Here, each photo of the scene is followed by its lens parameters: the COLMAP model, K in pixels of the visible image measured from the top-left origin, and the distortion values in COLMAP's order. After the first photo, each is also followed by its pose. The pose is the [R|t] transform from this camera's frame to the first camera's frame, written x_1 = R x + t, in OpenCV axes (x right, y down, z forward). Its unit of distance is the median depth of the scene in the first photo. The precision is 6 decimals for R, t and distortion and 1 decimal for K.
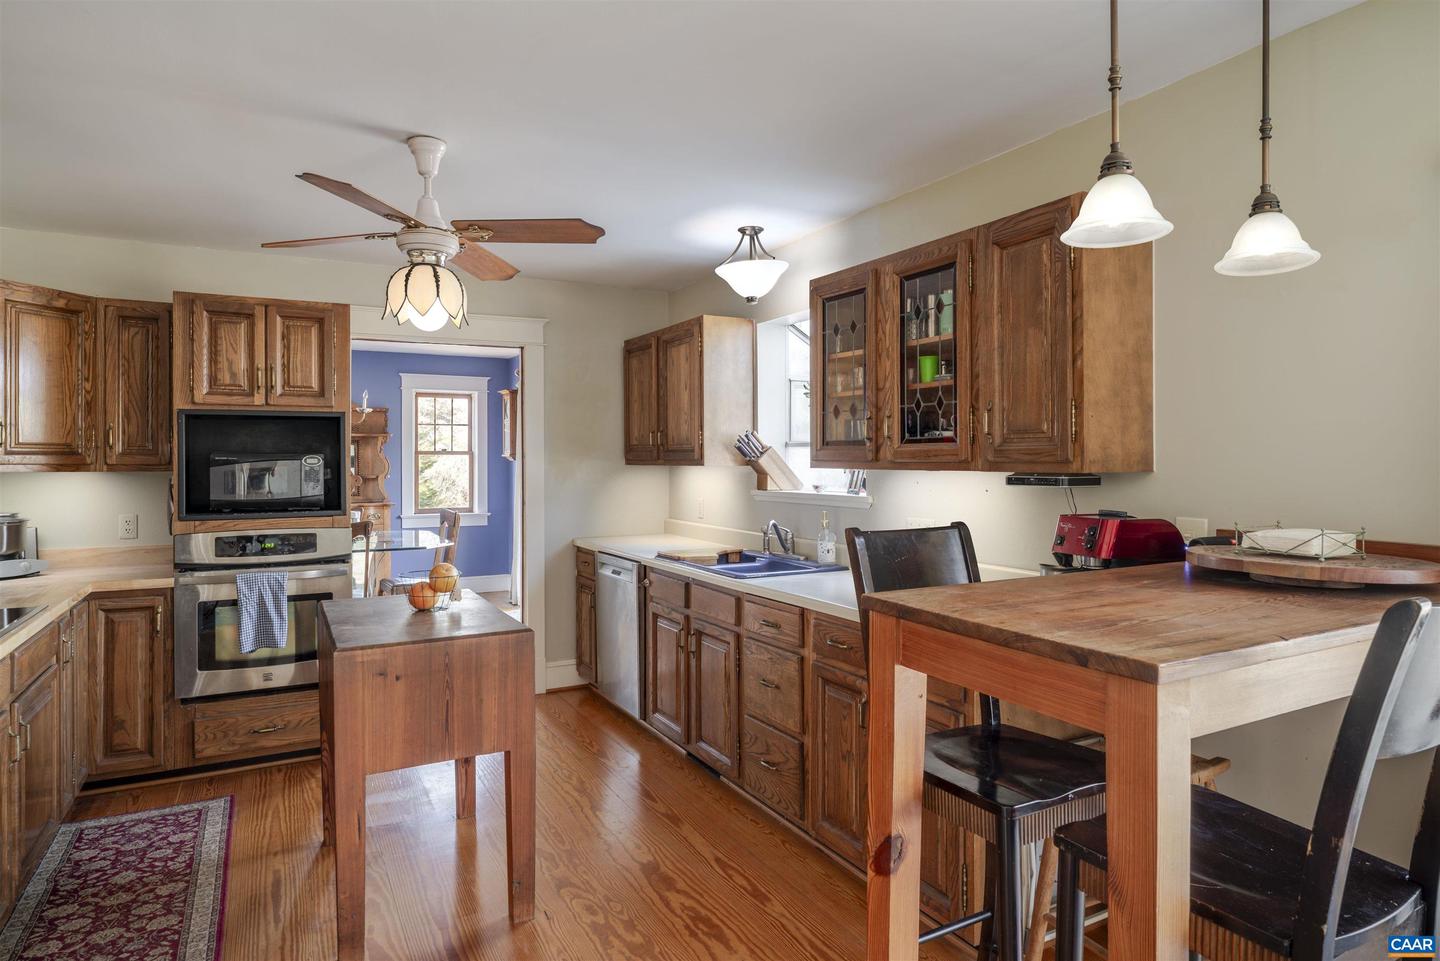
lens RADIAL K [[853.4, 0, 718.6], [0, 853.4, 458.4], [0, 0, 1]] dist [-0.000945, -0.000610]
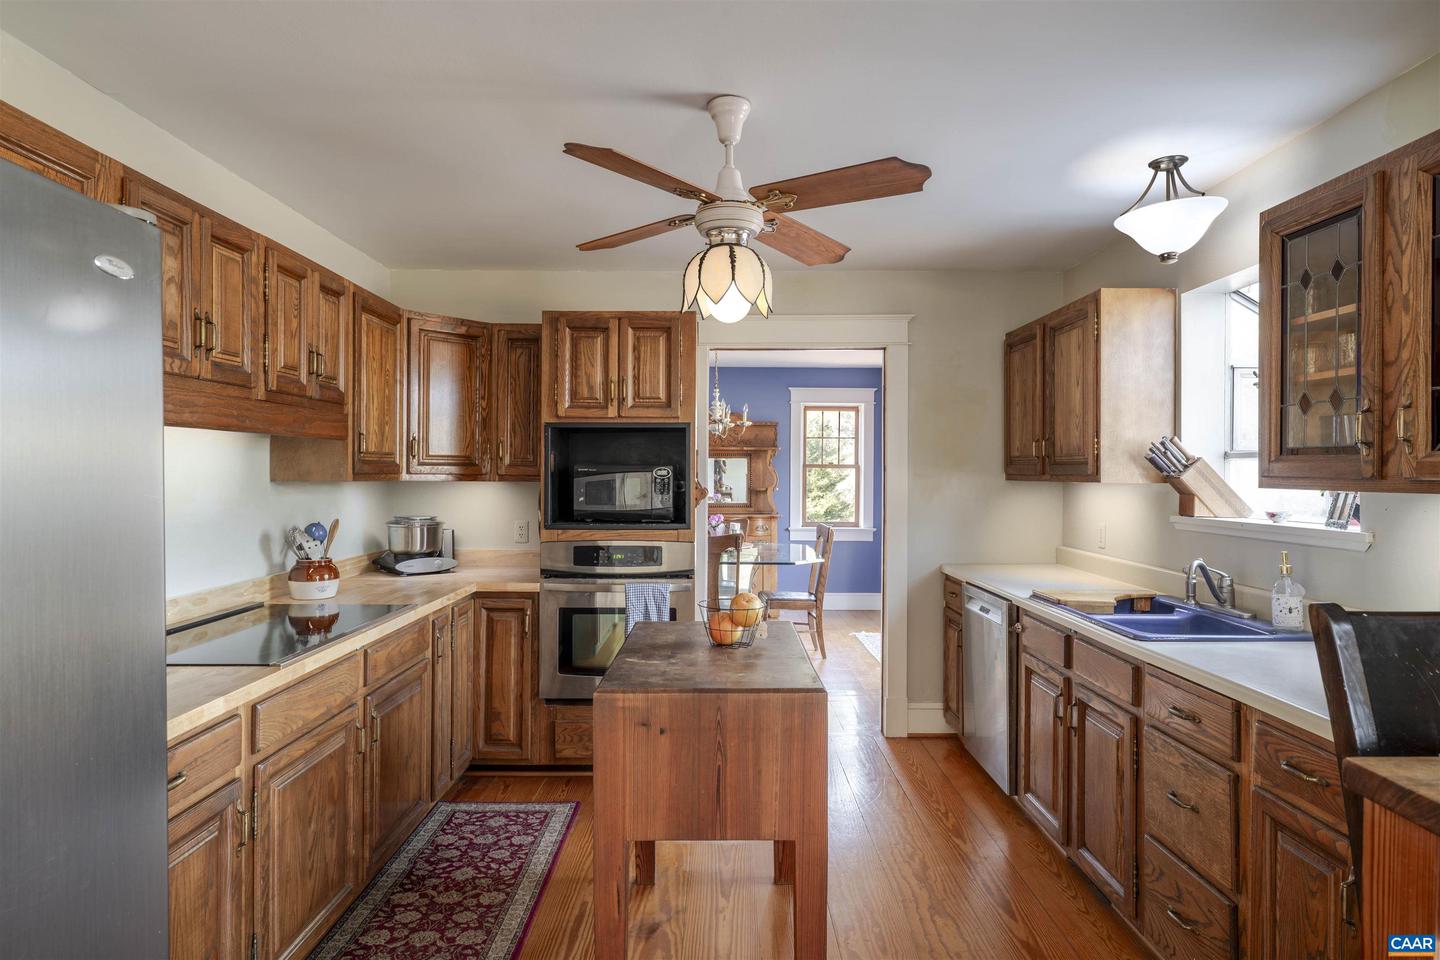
lens RADIAL K [[823.5, 0, 722.8], [0, 823.5, 473.3], [0, 0, 1]] dist [0.000813, -0.001571]
pose [[0.882677, 0.007016, -0.469928, 0.035711], [-0.006796, 0.999975, 0.002165, 0.000870], [0.469931, 0.001283, 0.882702, 0.200887]]
